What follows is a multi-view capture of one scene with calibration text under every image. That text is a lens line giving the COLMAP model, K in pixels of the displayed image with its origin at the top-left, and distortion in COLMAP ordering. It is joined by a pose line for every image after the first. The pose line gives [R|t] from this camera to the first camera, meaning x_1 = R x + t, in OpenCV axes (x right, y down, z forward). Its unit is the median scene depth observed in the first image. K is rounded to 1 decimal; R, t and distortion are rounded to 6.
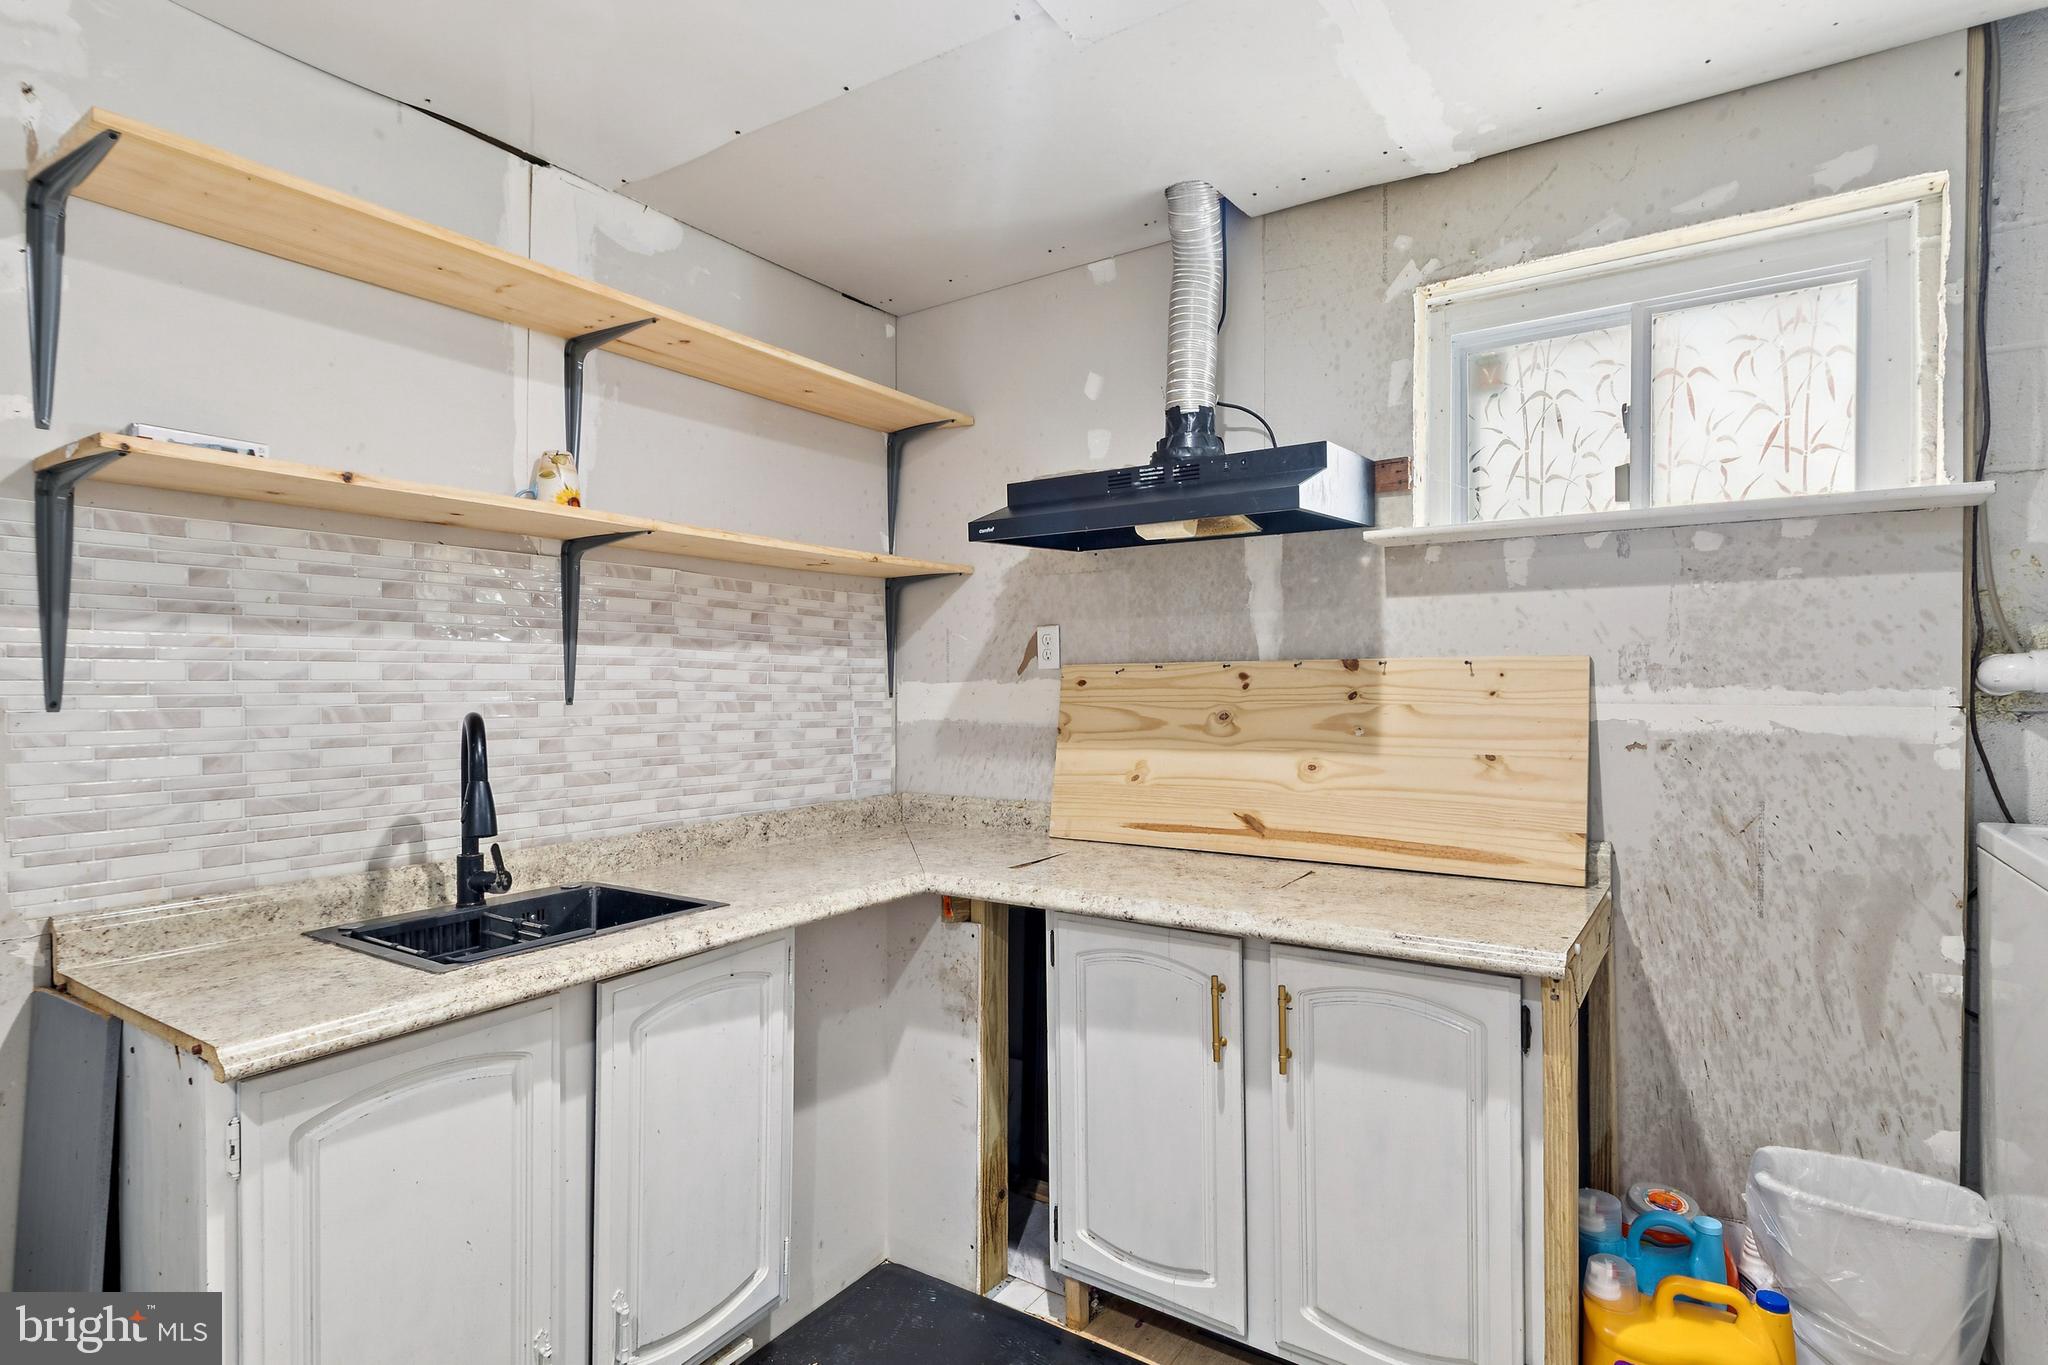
lens RADIAL K [[1036.9, 0, 1023.8], [0, 1036.9, 680.7], [0, 0, 1]] dist [0.003439, 0.001105]
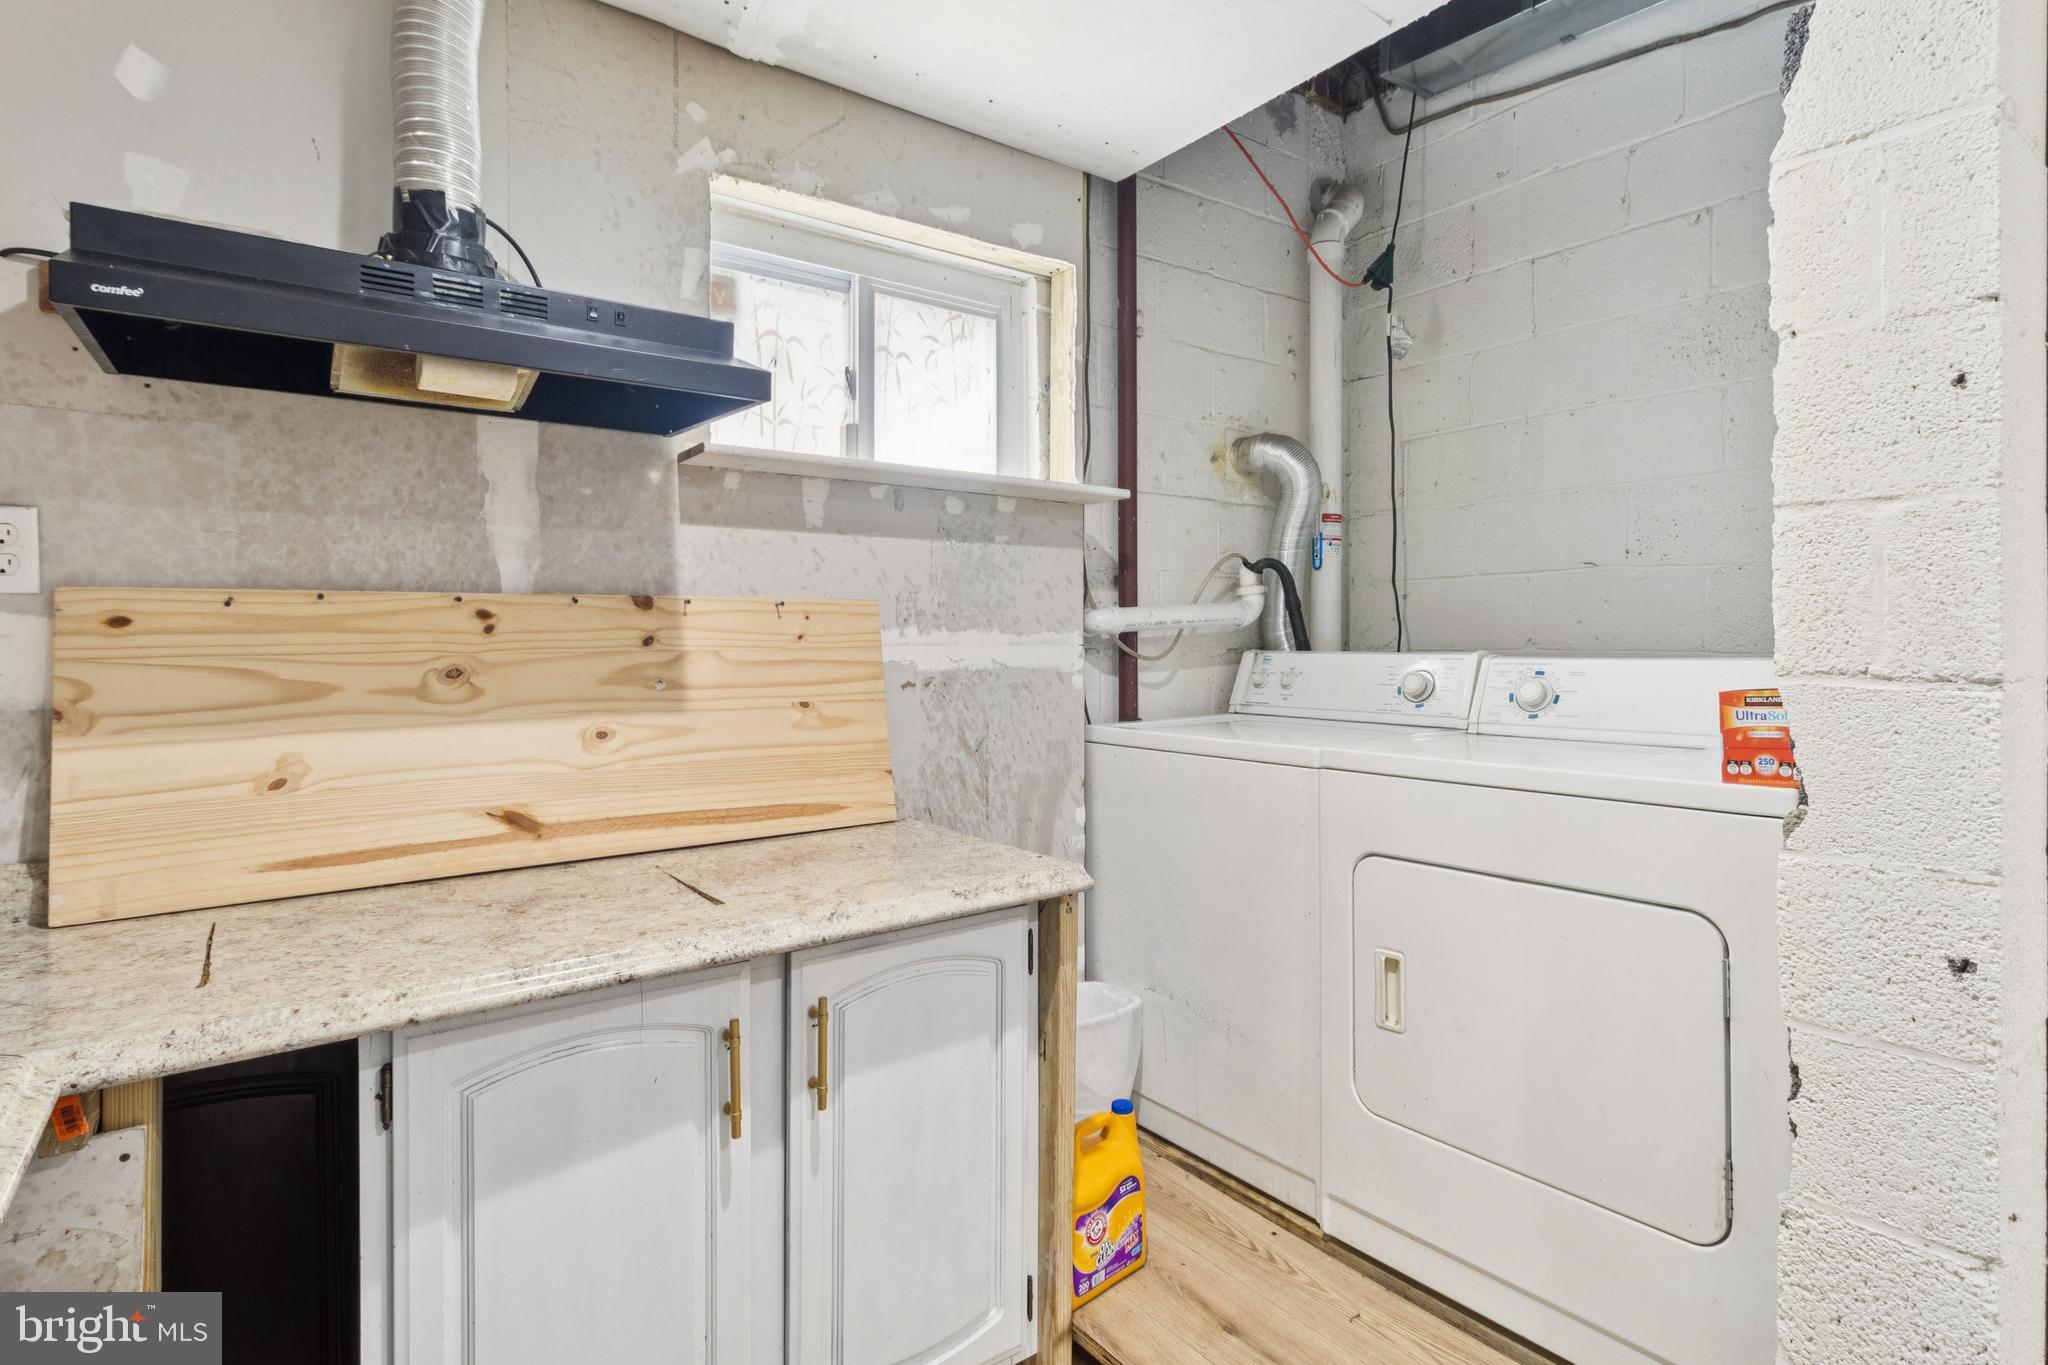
lens RADIAL K [[1036.9, 0, 1031.2], [0, 1036.9, 642.5], [0, 0, 1]] dist [0.003439, 0.001105]
pose [[0.324010, 0.001586, 0.946052, -0.363498], [0.004983, 0.999982, -0.003383, 0.020657], [-0.946040, 0.005810, 0.323996, 0.473965]]
